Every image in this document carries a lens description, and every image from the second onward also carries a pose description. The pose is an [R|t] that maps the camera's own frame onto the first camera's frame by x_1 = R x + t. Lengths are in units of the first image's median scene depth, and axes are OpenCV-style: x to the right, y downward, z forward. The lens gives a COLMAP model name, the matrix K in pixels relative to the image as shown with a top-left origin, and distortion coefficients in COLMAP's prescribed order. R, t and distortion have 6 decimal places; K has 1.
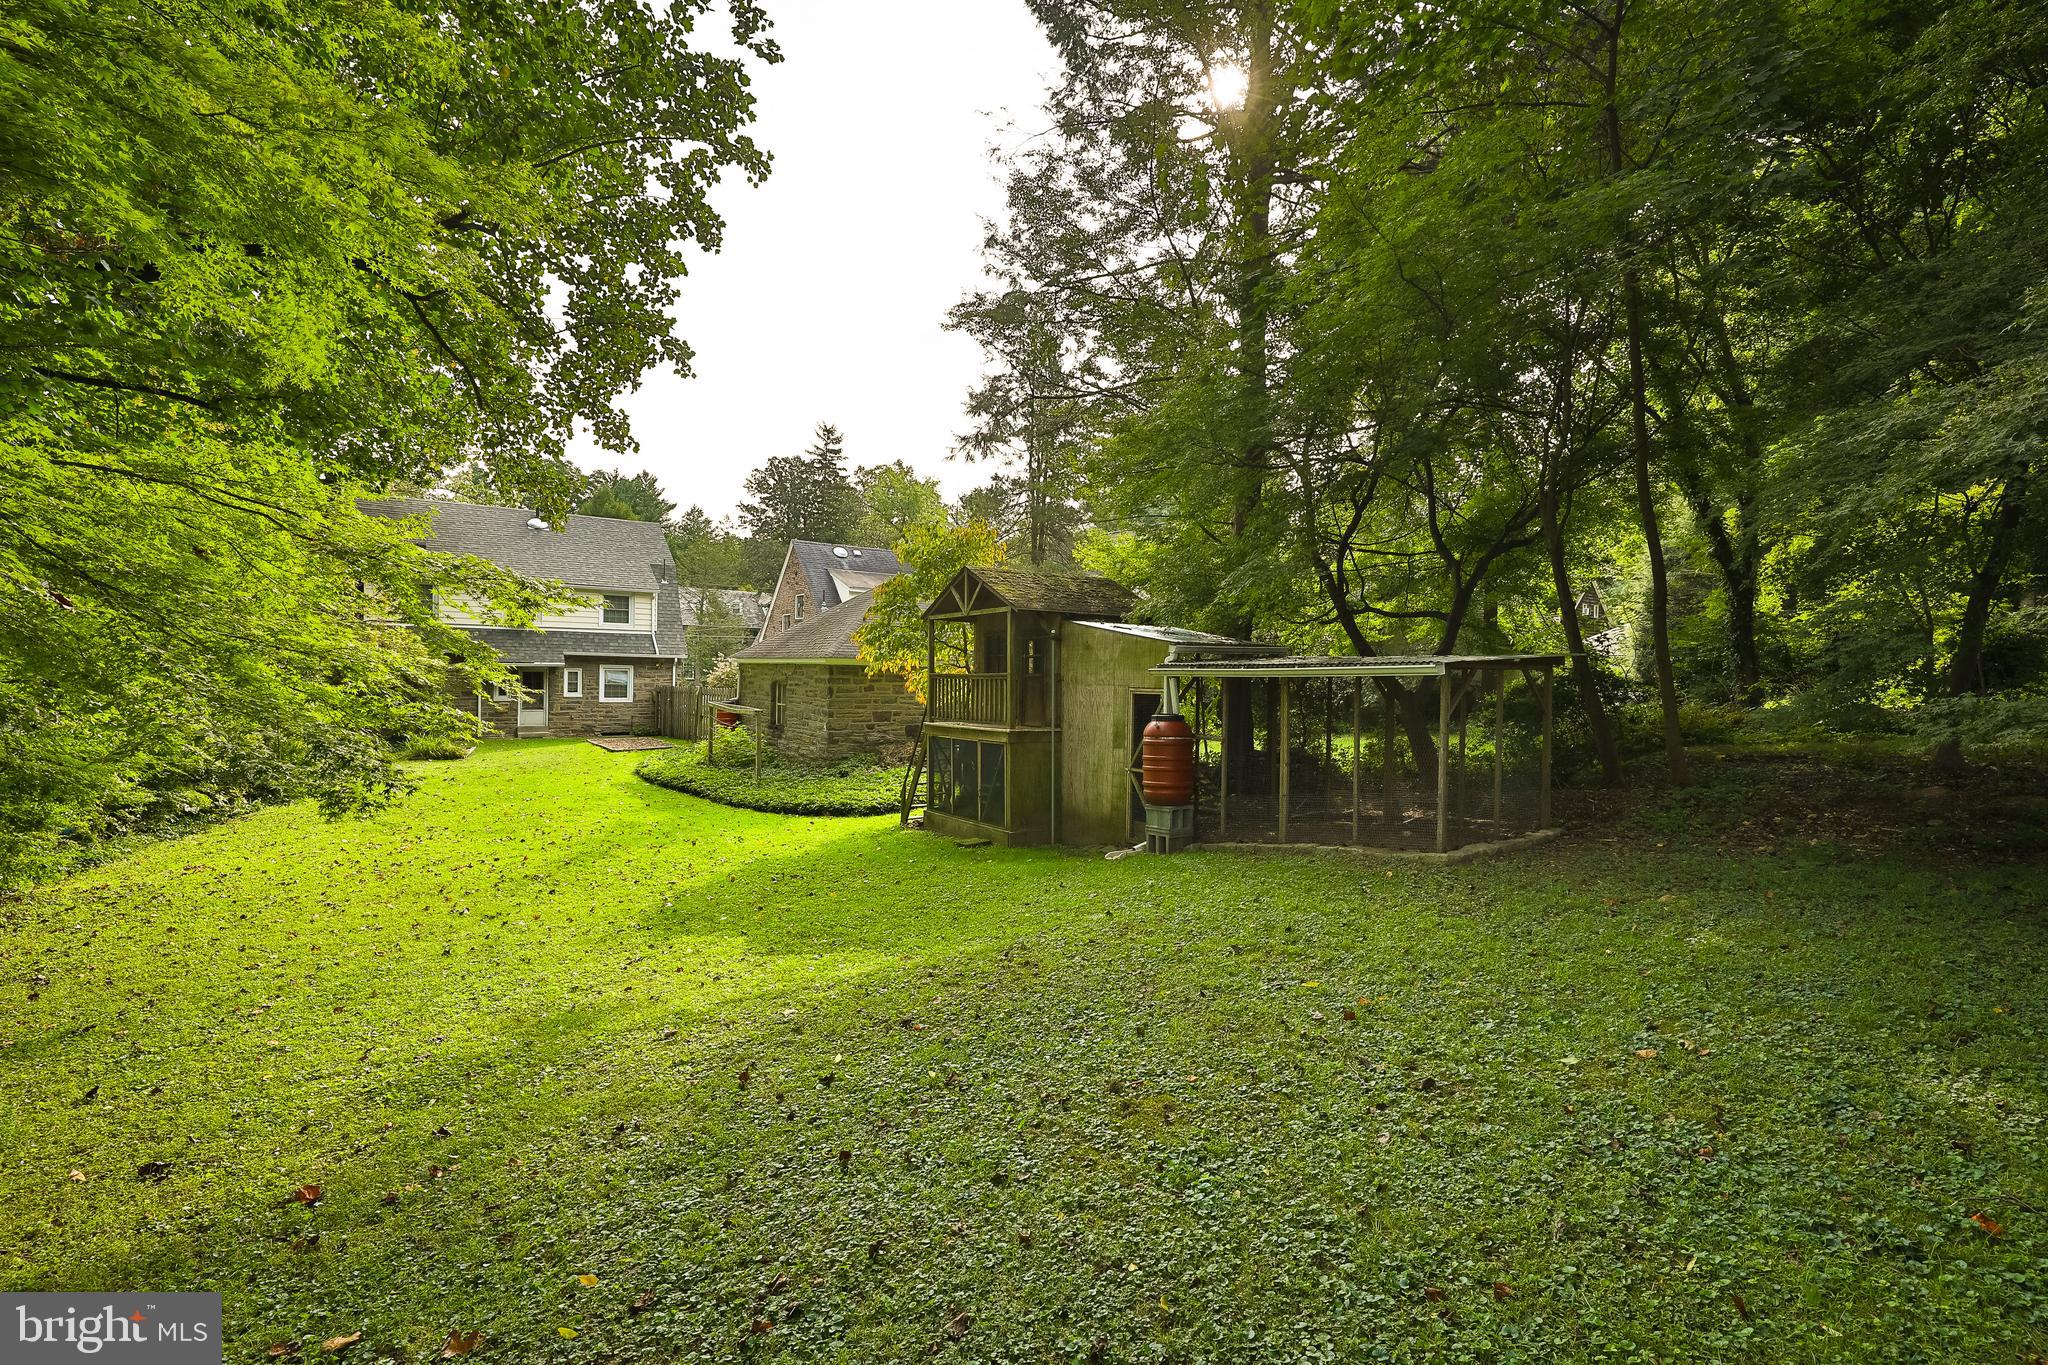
lens RADIAL K [[921.7, 0, 1028.9], [0, 921.7, 685.2], [0, 0, 1]] dist [0.001702, 0.000022]
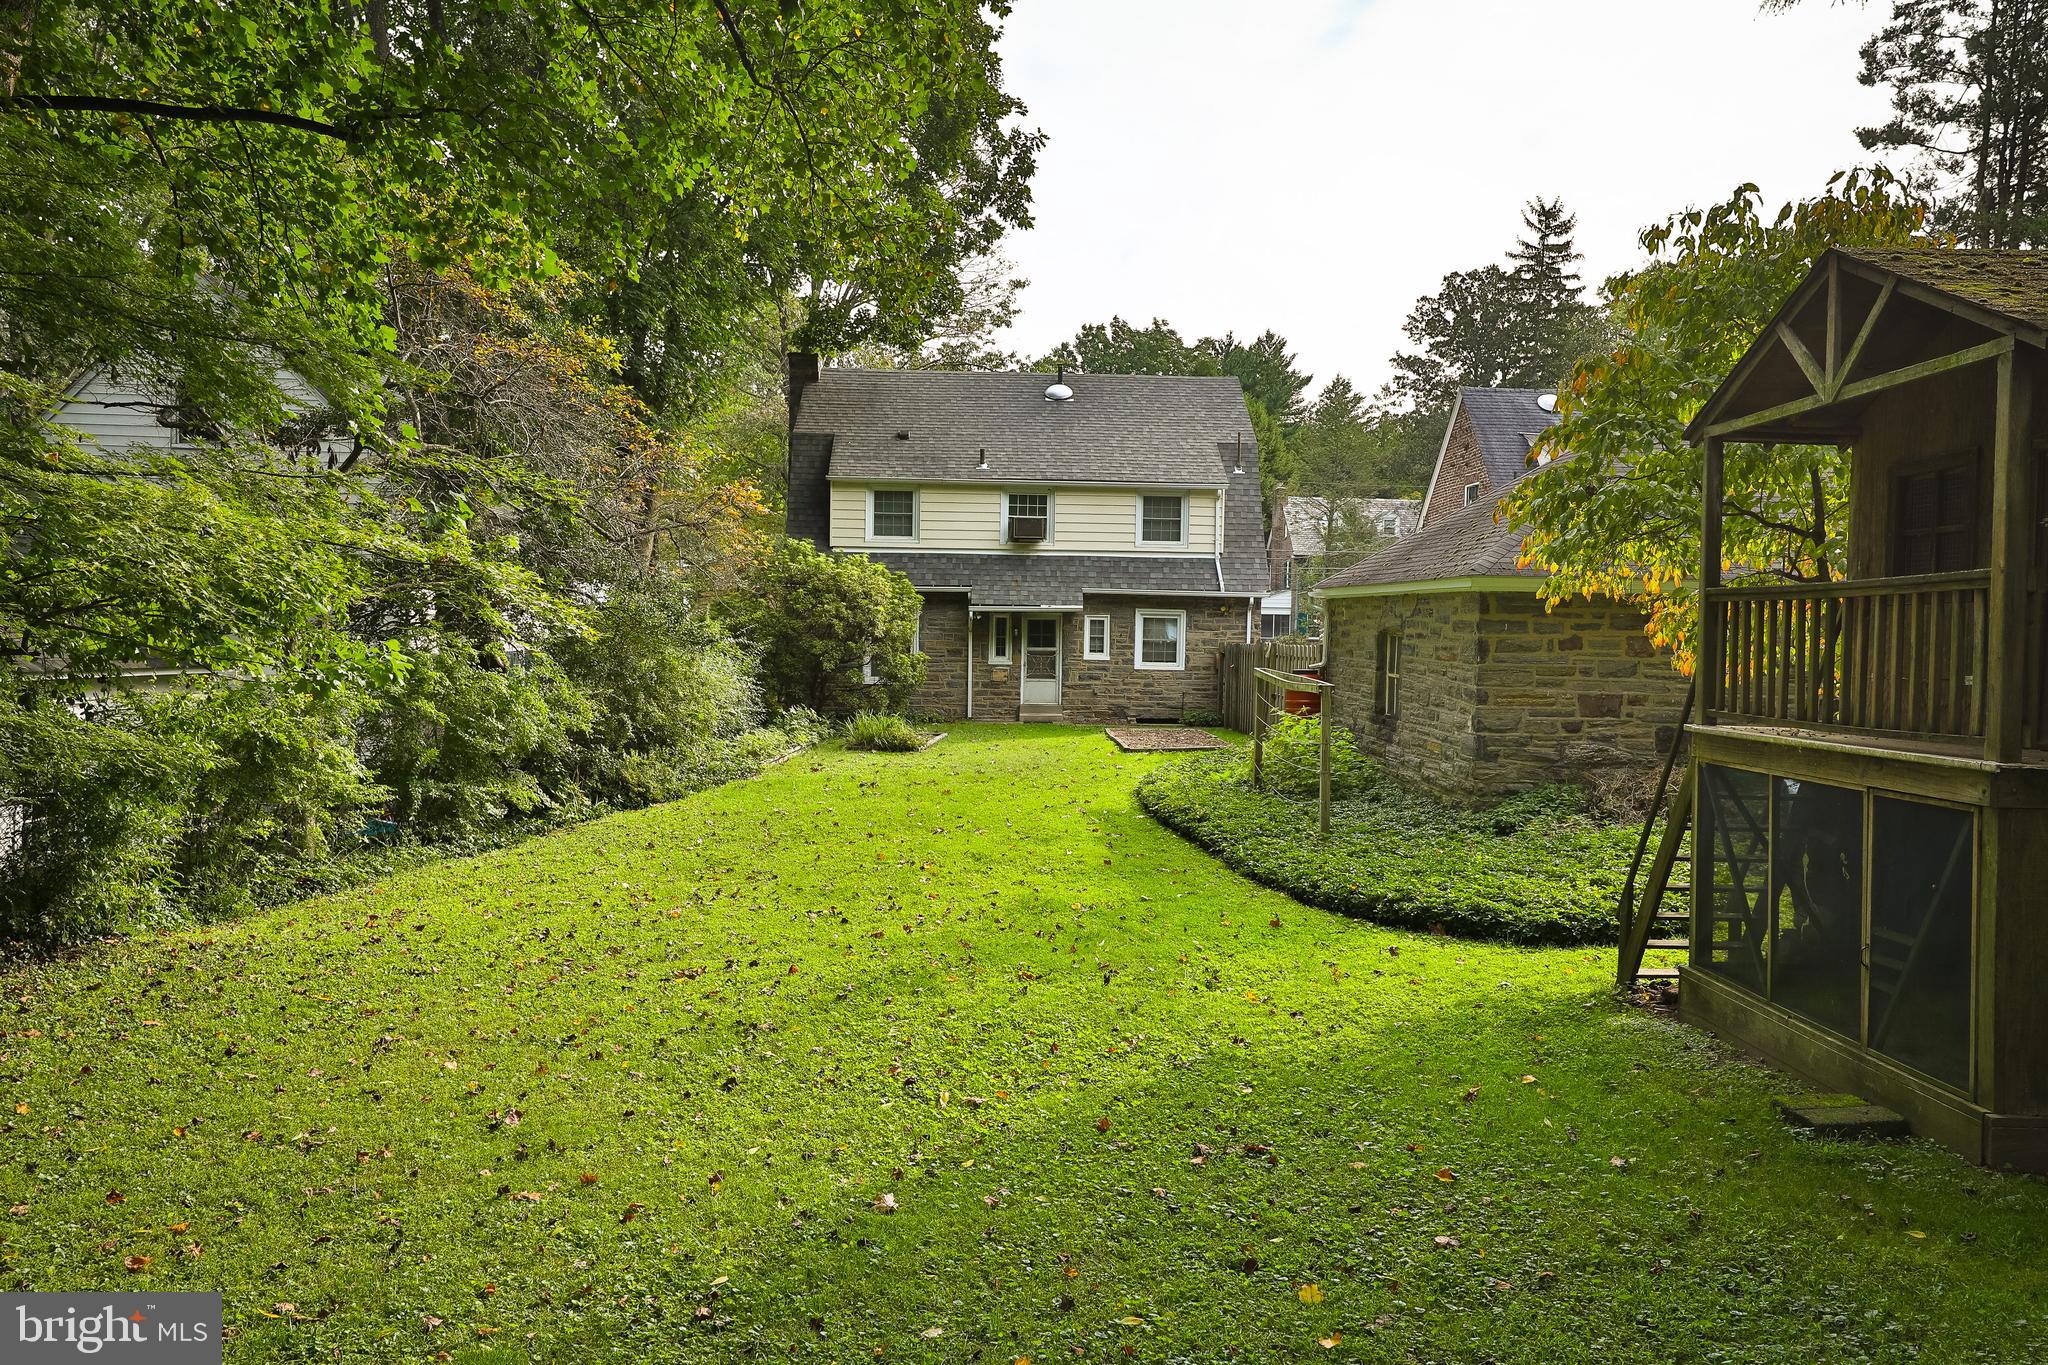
lens RADIAL K [[1456.3, 0, 1034.3], [0, 1456.3, 679.1], [0, 0, 1]] dist [0.037210, 0.005567]
pose [[0.852239, 0.021138, -0.522725, -0.016674], [-0.011447, 0.999698, 0.021763, 0.007169], [0.523027, -0.012564, 0.852223, 0.205341]]
